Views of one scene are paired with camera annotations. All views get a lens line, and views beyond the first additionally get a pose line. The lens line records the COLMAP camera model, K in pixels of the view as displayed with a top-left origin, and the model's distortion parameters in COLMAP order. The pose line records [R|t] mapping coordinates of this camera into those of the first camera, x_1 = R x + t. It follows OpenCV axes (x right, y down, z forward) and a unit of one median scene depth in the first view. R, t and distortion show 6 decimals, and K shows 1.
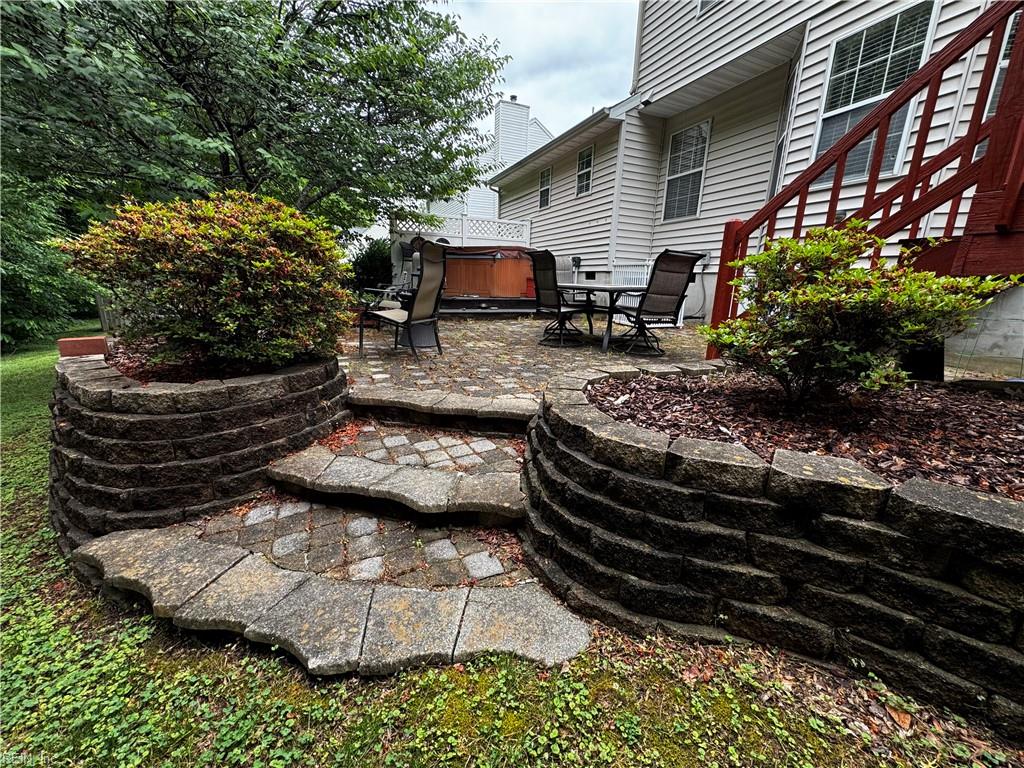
lens RADIAL K [[415.9, 0, 512.3], [0, 415.9, 381.9], [0, 0, 1]] dist [0.000094, -0.000012]
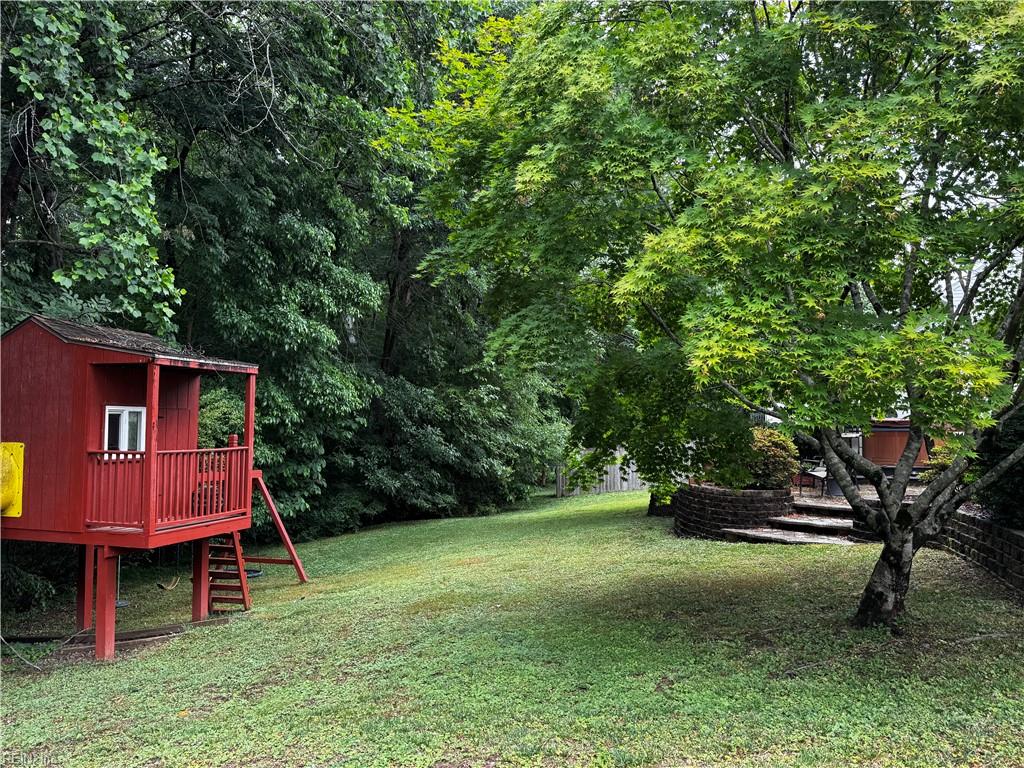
lens RADIAL K [[777.8, 0, 512.5], [0, 777.8, 383.0], [0, 0, 1]] dist [0.000667, 0.000066]
pose [[0.748884, -0.072317, -0.658744, 1.743425], [-0.137175, 0.955584, -0.260849, 0.951323], [0.648349, 0.285709, 0.705701, -4.288077]]
